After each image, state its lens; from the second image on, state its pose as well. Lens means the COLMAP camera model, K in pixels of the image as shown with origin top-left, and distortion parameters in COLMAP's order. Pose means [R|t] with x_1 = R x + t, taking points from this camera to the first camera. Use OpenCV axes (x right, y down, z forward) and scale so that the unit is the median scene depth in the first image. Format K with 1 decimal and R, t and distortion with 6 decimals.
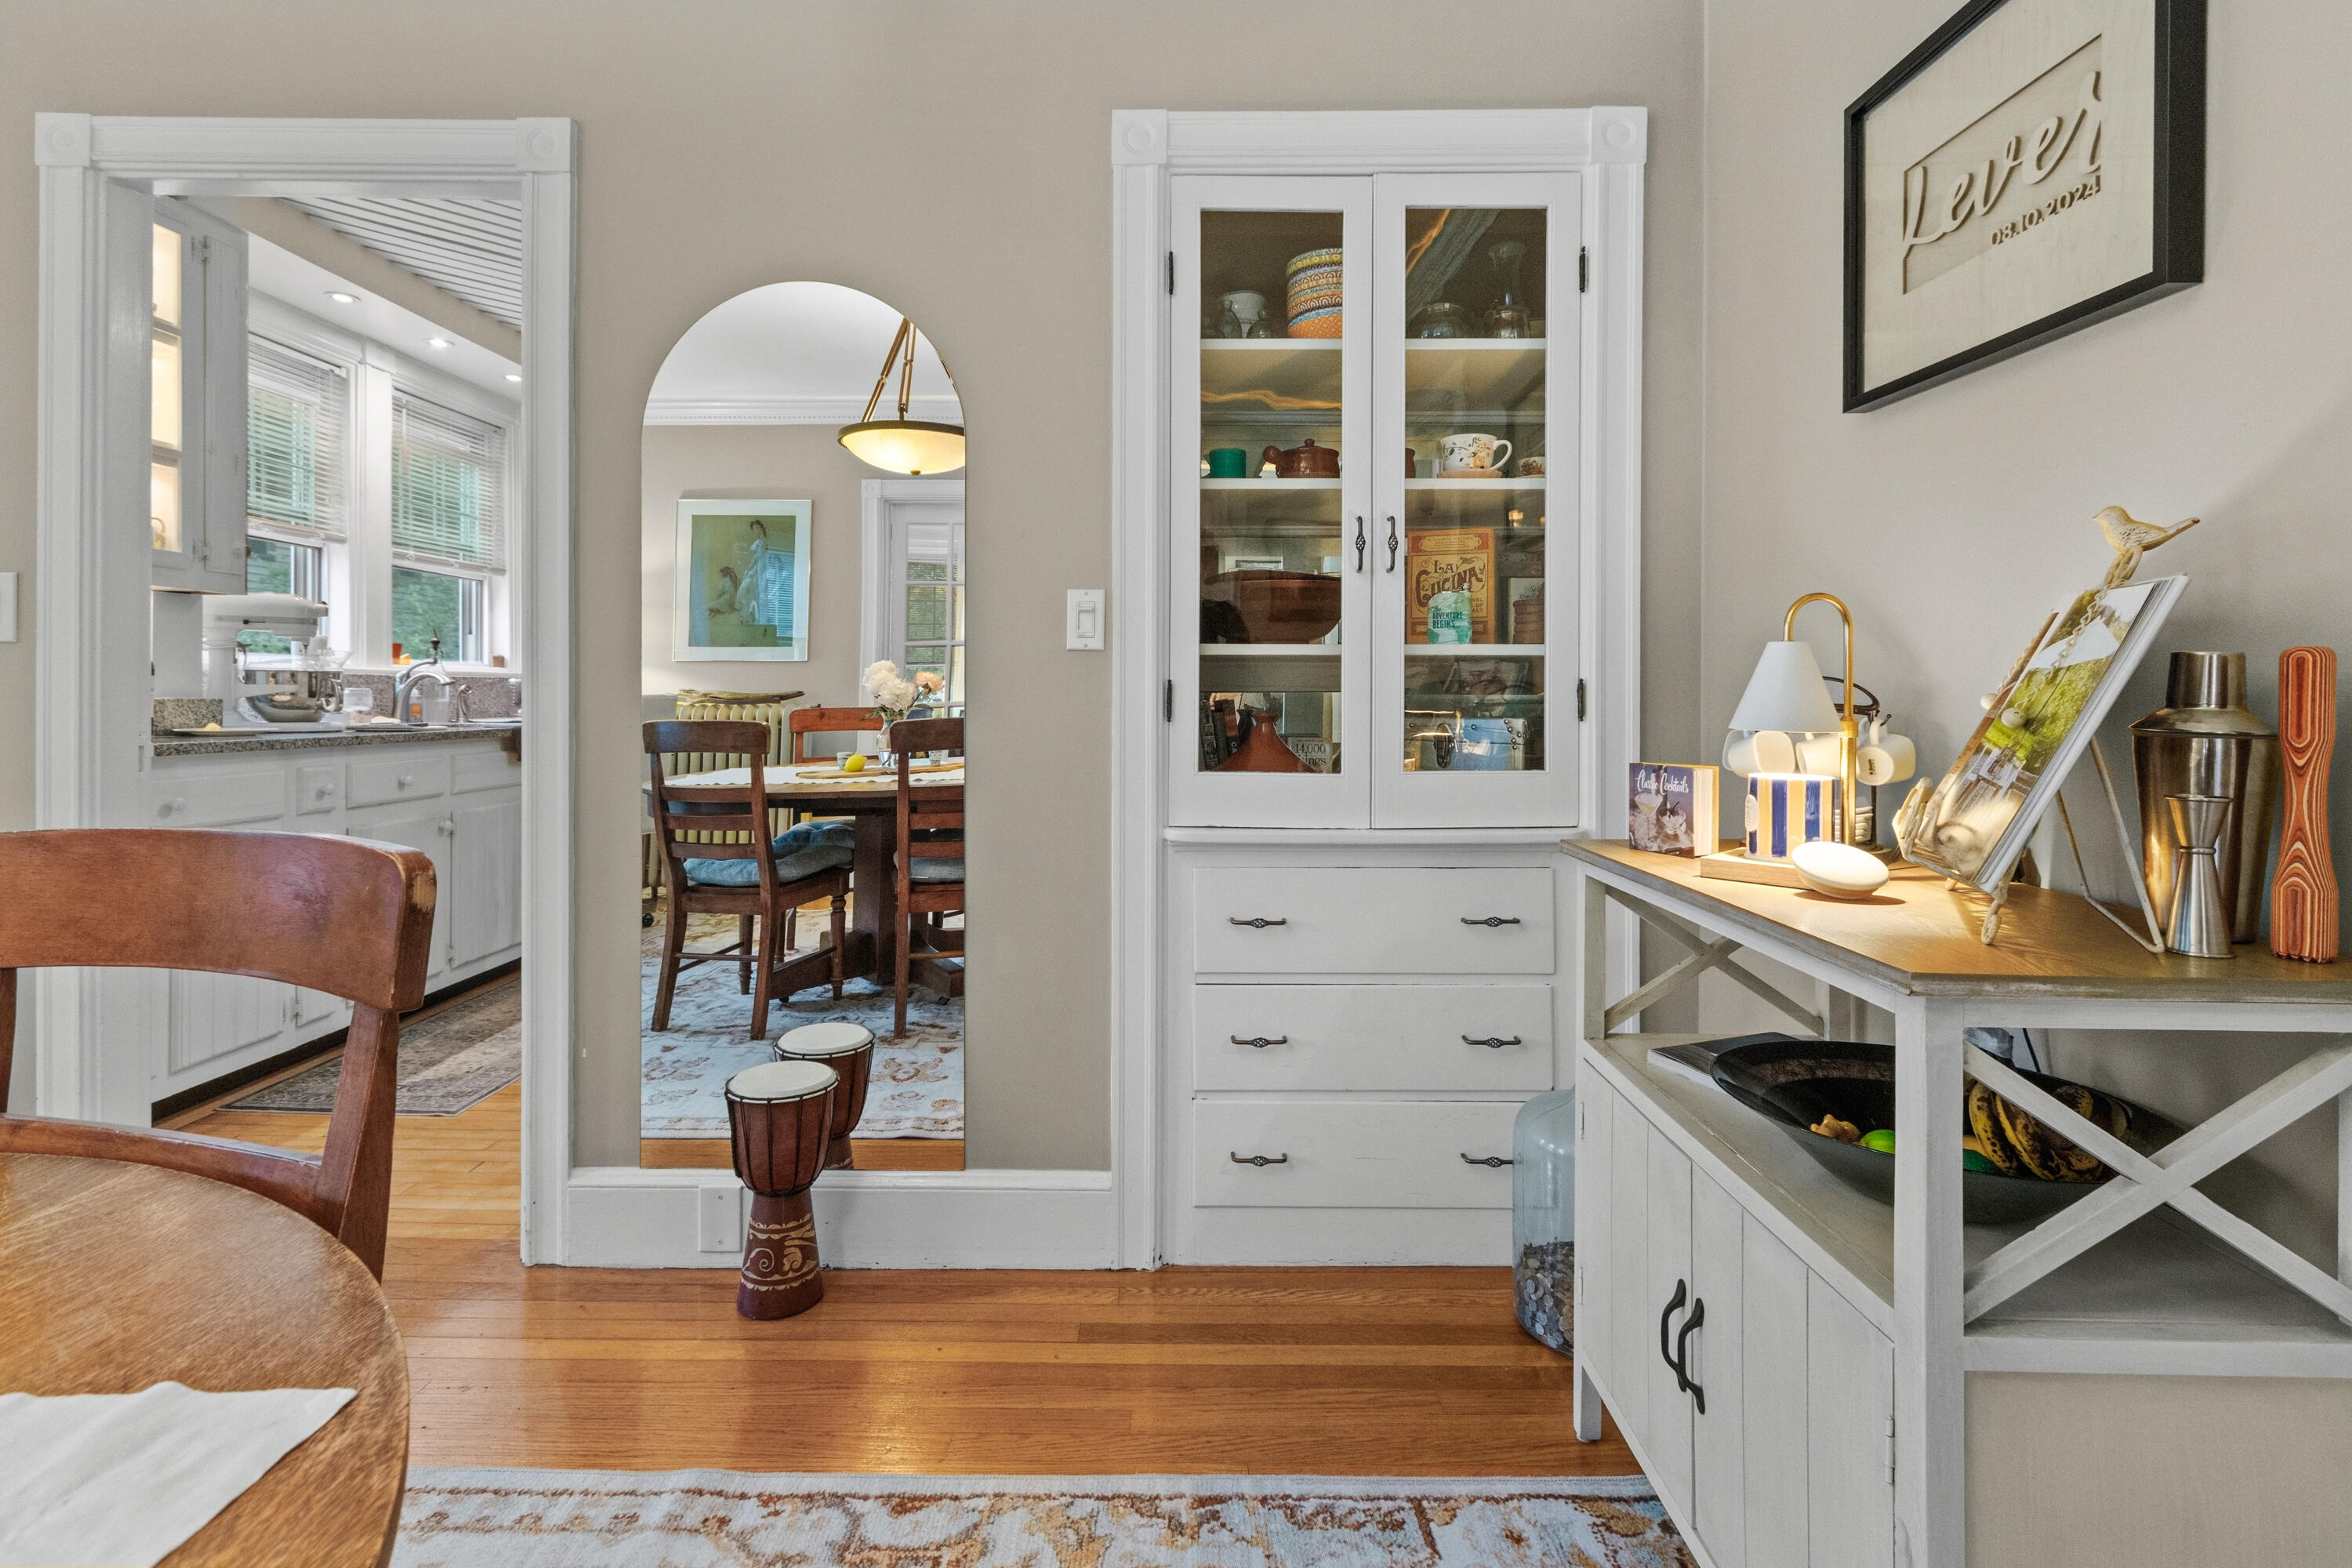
lens RADIAL K [[1114.1, 0, 1148.2], [0, 1114.1, 707.4], [0, 0, 1]] dist [0.001468, 0.001742]
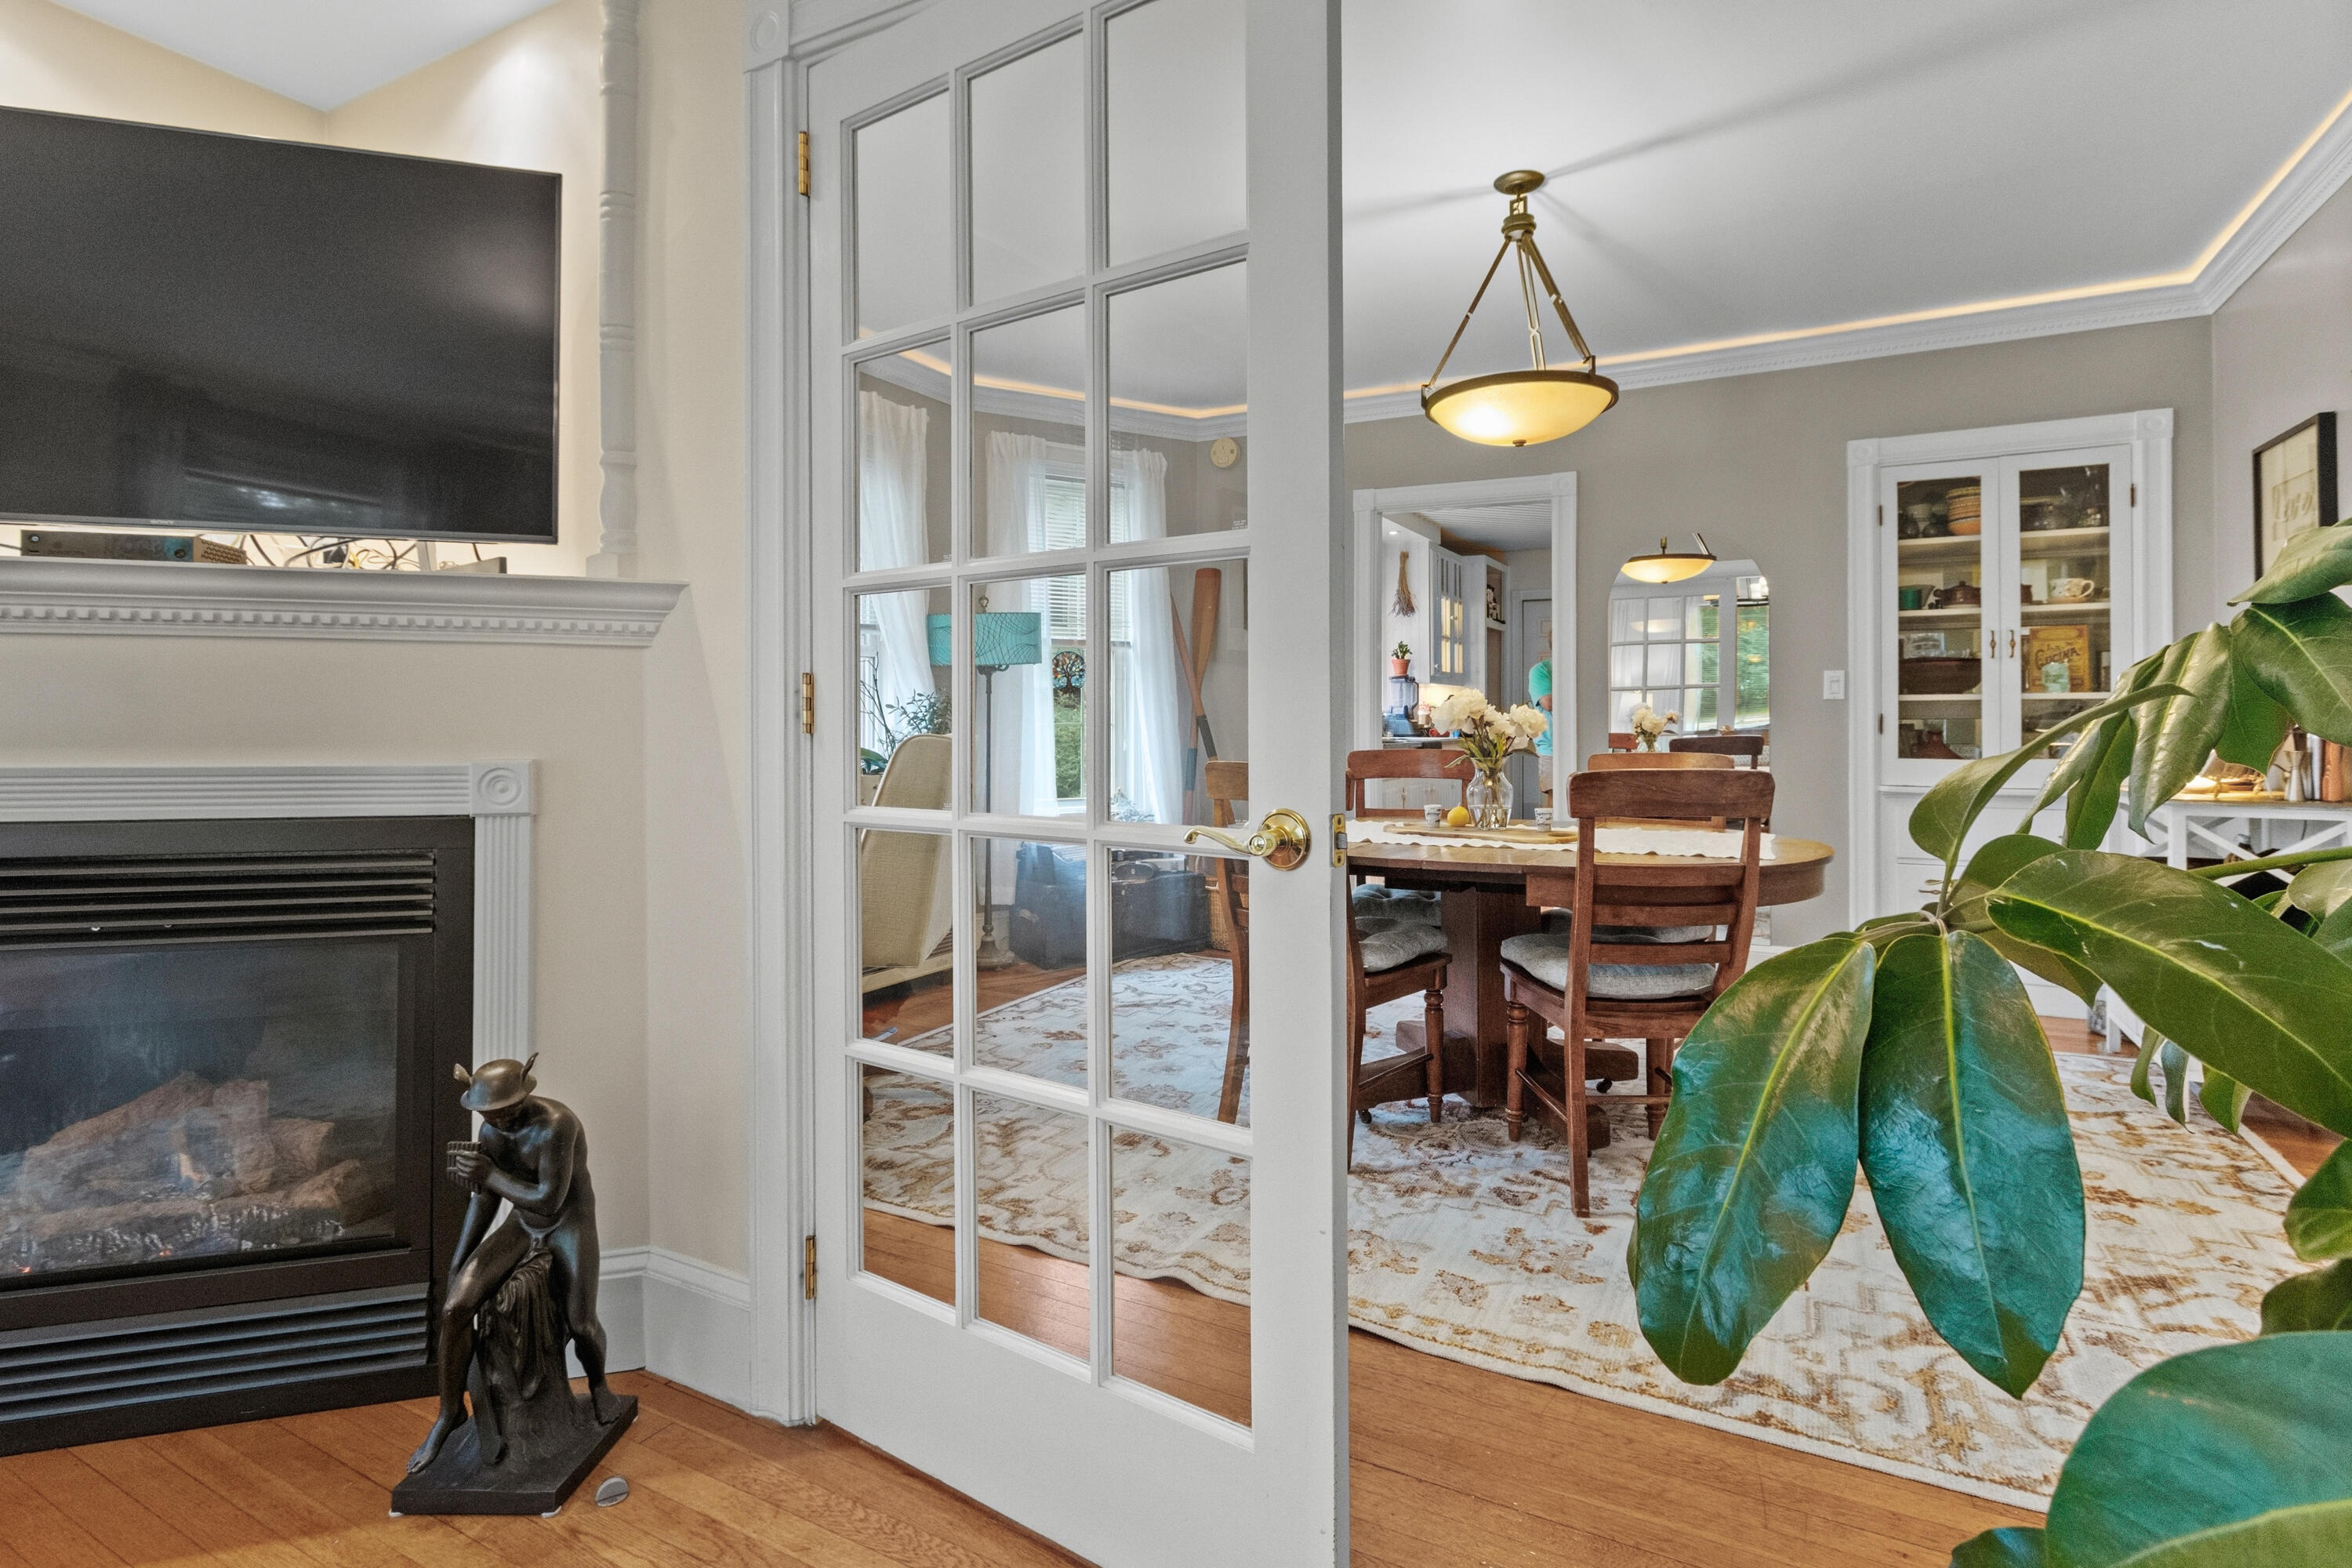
lens RADIAL K [[1114.1, 0, 1224.7], [0, 1114.1, 713.9], [0, 0, 1]] dist [0.001468, 0.001742]
pose [[0.904049, -0.007495, -0.427363, -0.191152], [-0.000546, 0.999825, -0.018690, 0.014324], [0.427429, 0.017130, 0.903887, -1.328215]]
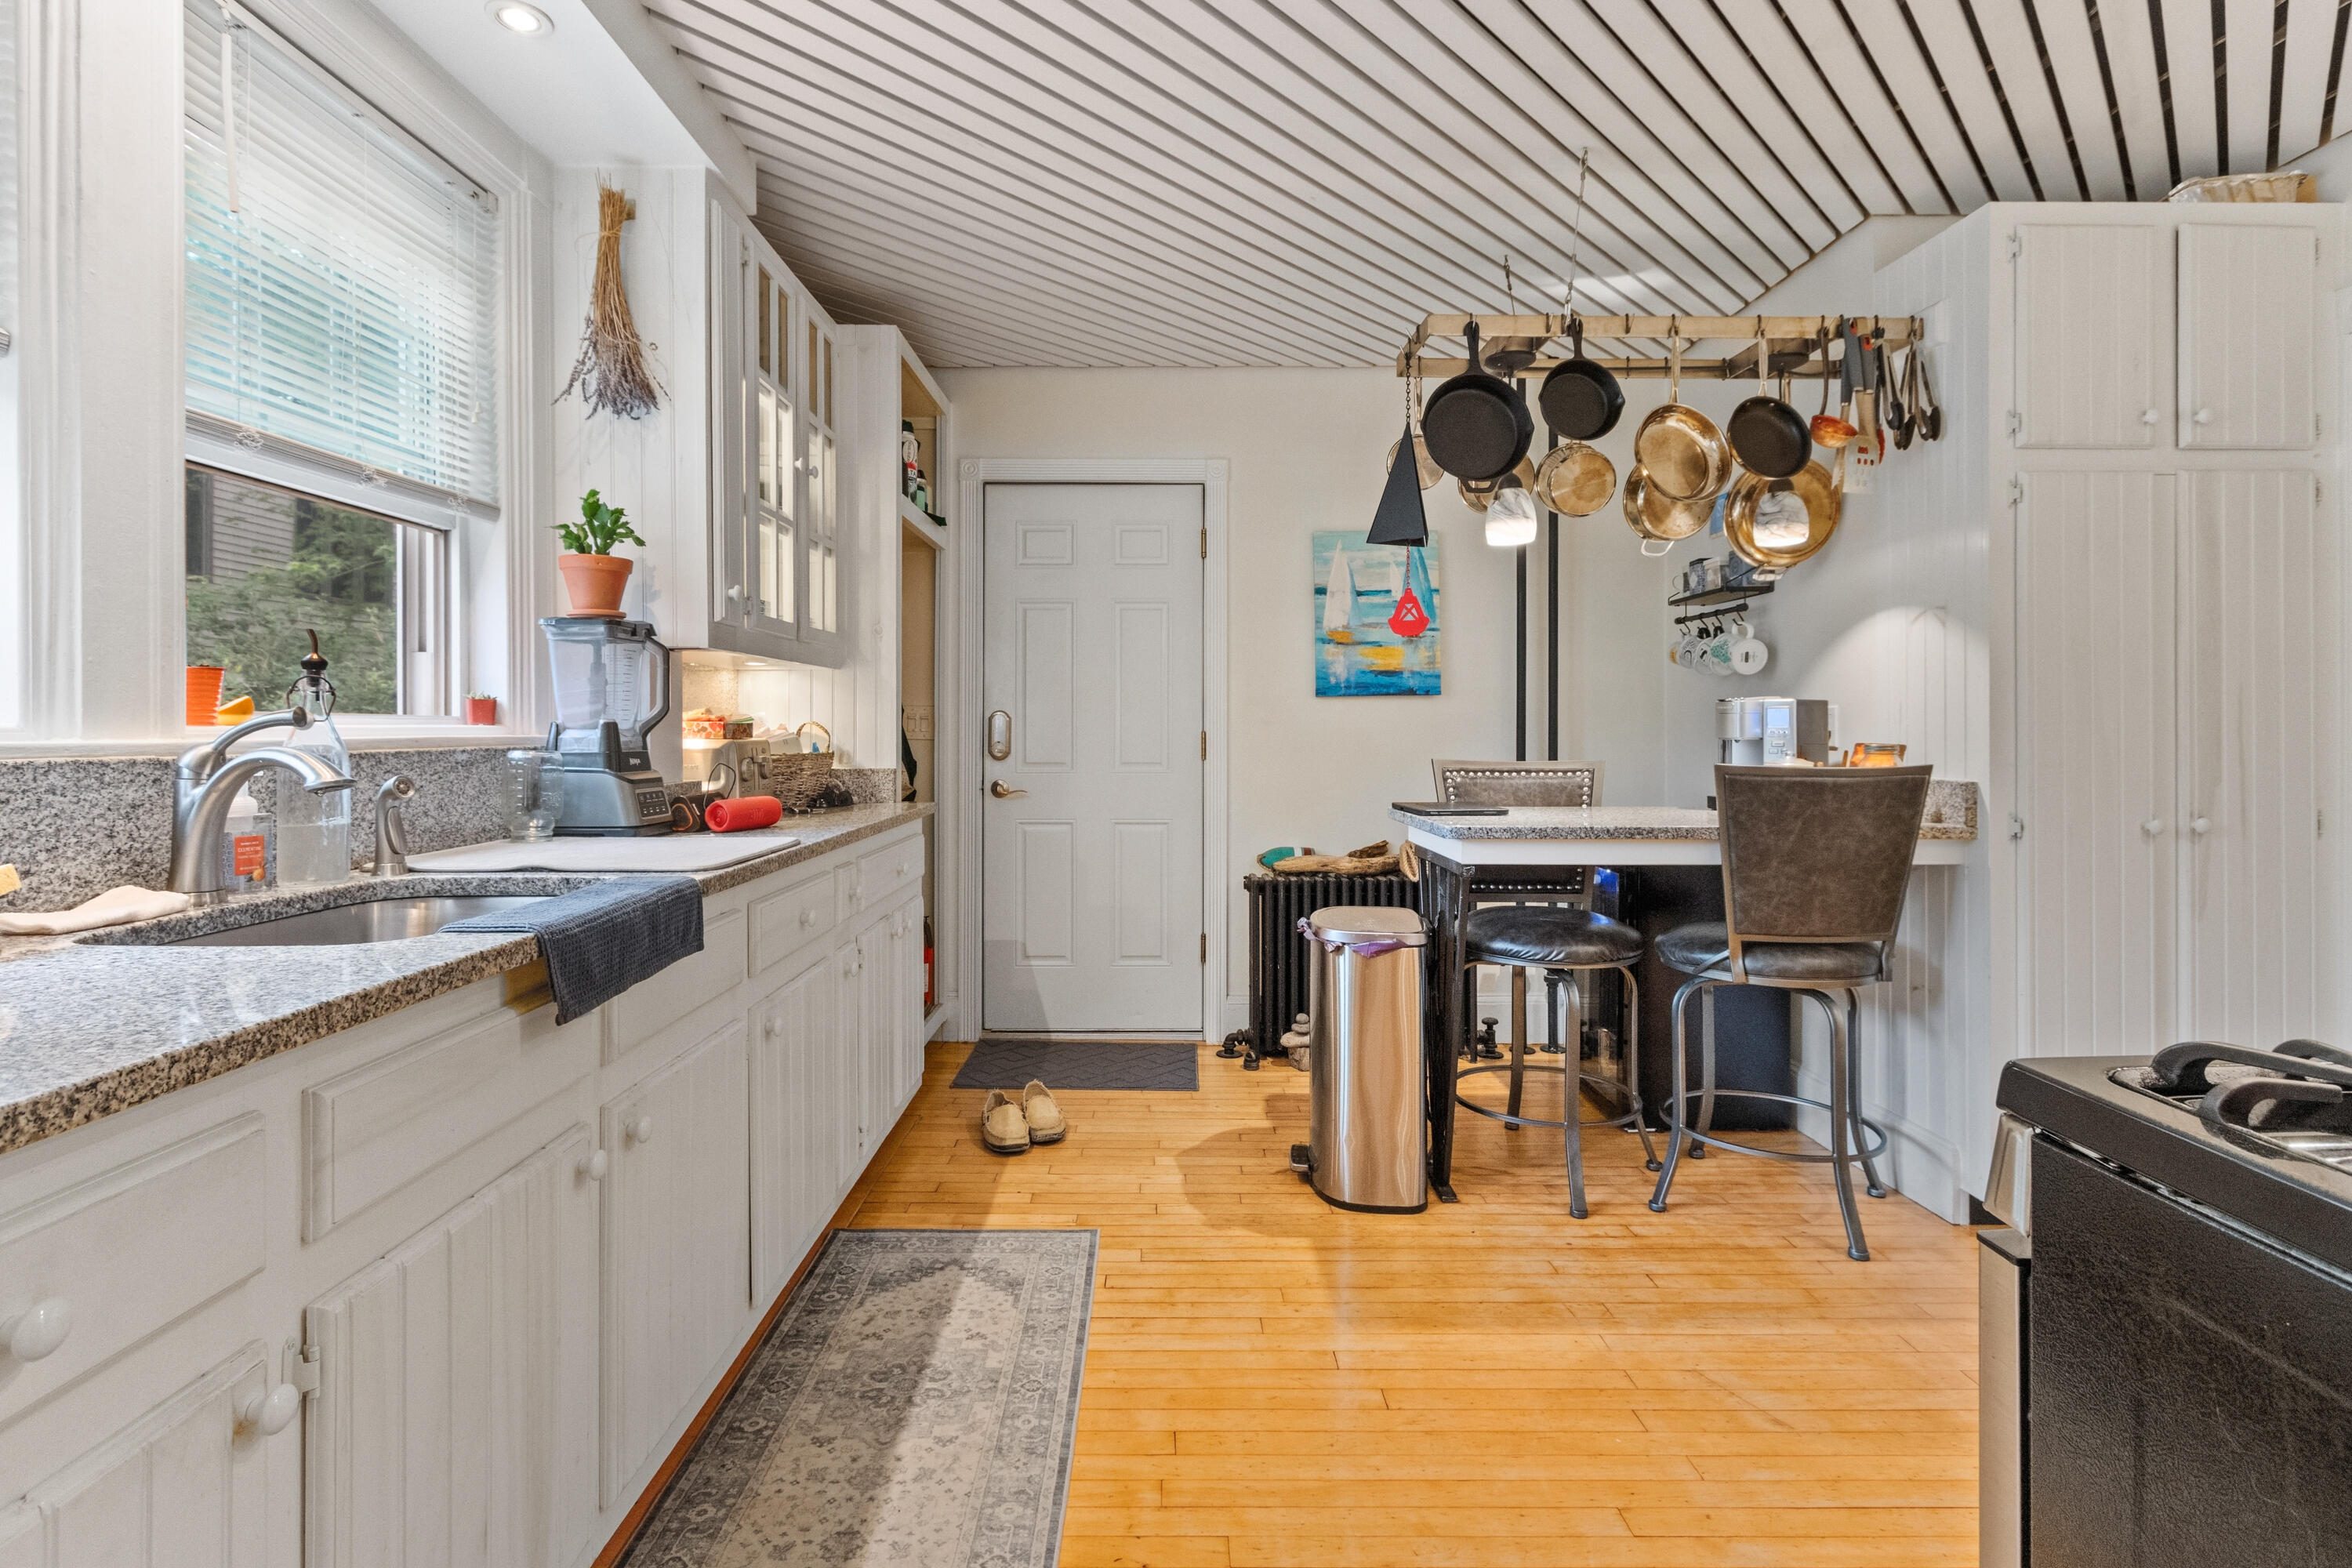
lens RADIAL K [[1114.1, 0, 1177.9], [0, 1114.1, 739.0], [0, 0, 1]] dist [0.001468, 0.001742]
pose [[0.999419, -0.003765, 0.033869, -0.748802], [0.003980, 0.999972, -0.006289, -0.060774], [-0.033844, 0.006421, 0.999407, 1.272055]]
